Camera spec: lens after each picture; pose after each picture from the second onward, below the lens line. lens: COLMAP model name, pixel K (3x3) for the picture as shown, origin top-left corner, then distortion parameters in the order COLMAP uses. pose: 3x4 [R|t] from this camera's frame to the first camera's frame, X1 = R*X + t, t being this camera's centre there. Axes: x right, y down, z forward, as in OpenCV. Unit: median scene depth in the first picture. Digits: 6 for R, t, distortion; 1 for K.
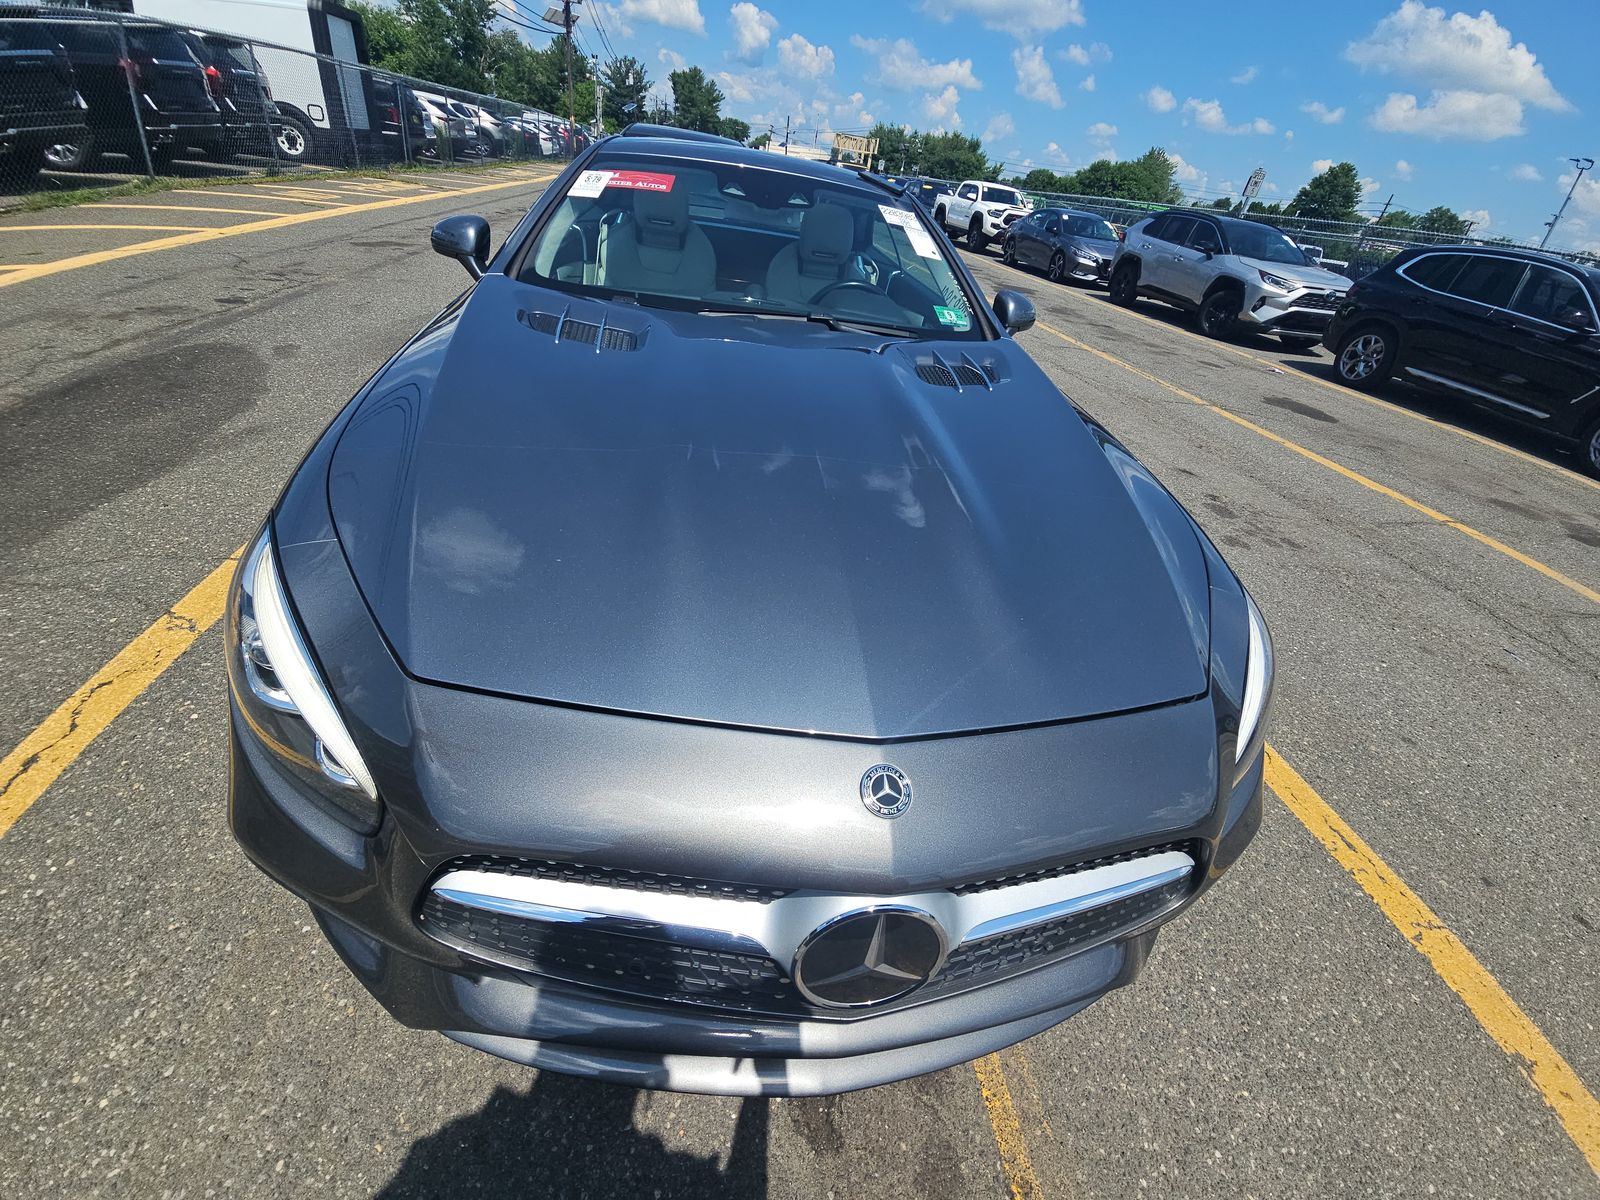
lens RADIAL K [[650.8, 0, 867.1], [0, 650.8, 609.9], [0, 0, 1]] dist [0.035343, -0.018397]
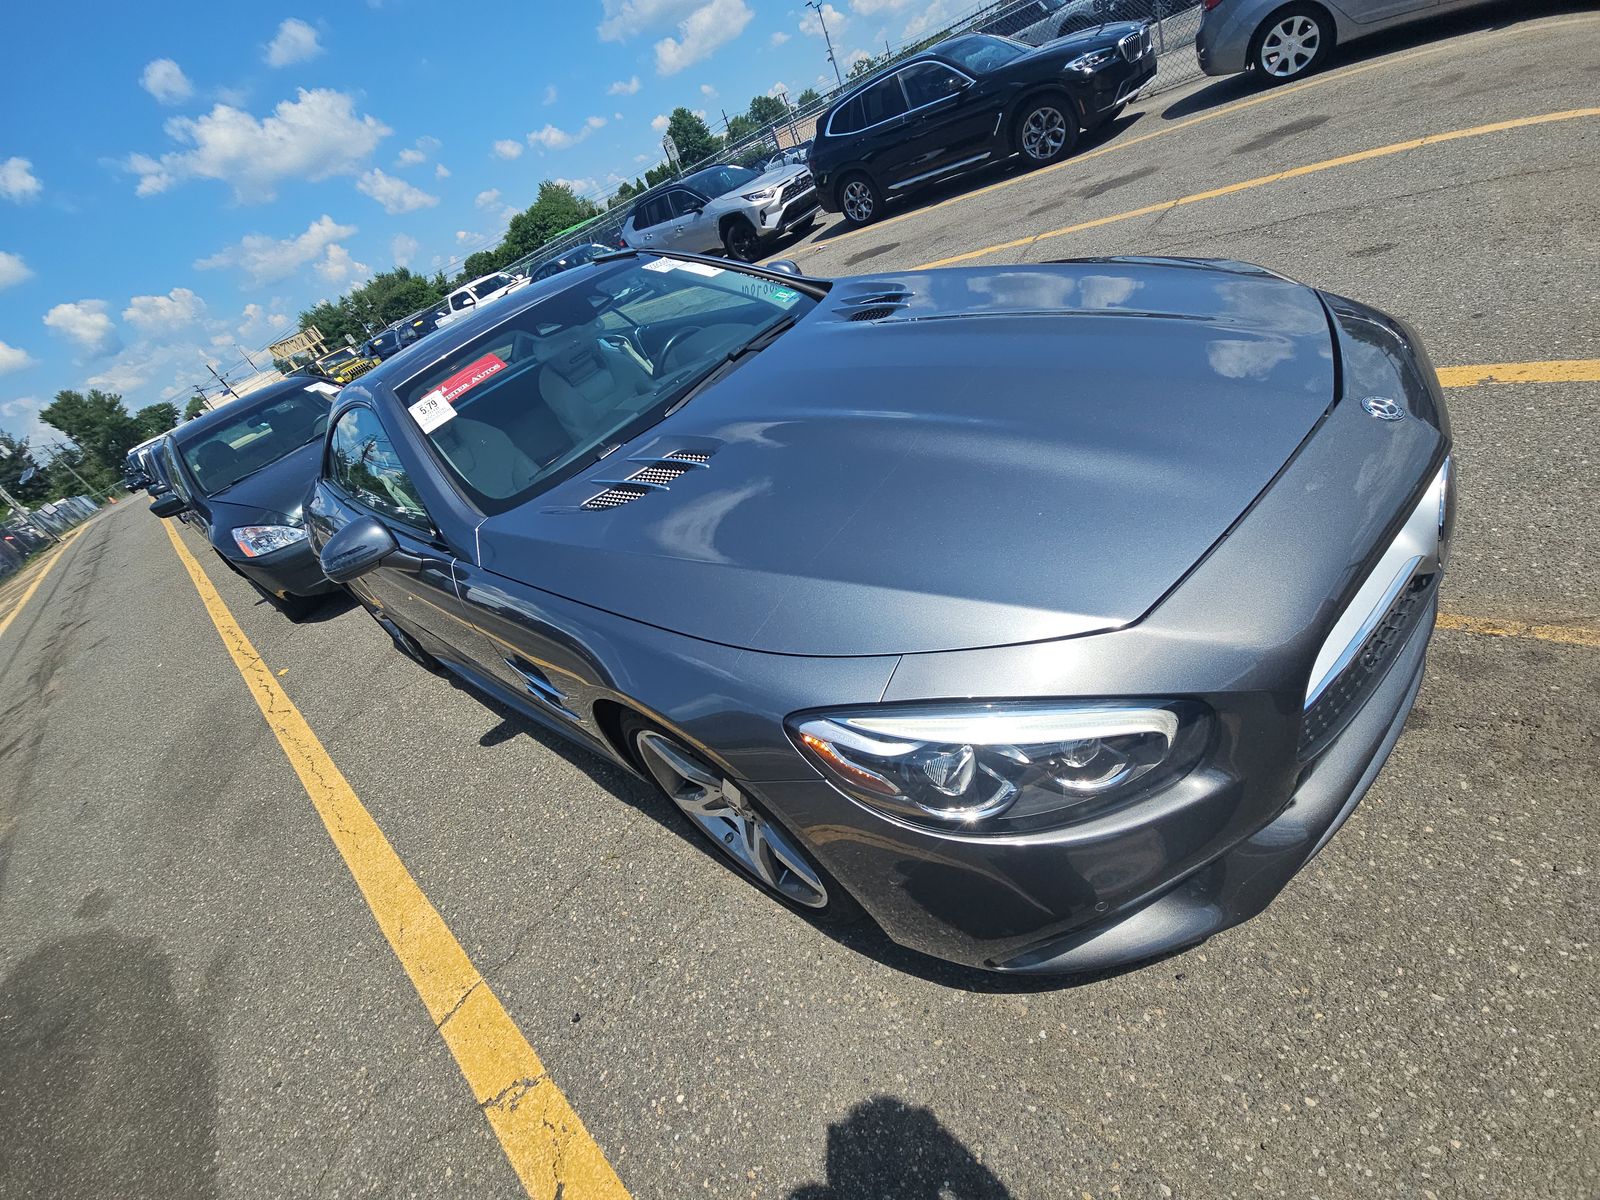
lens RADIAL K [[645.3, 0, 804.7], [0, 645.3, 584.7], [0, 0, 1]] dist [0.022519, -0.011042]
pose [[0.629011, -0.709437, 0.317875, -0.166386], [0.728516, 0.680635, 0.077461, -0.052751], [-0.271311, 0.182853, 0.944963, 0.014940]]
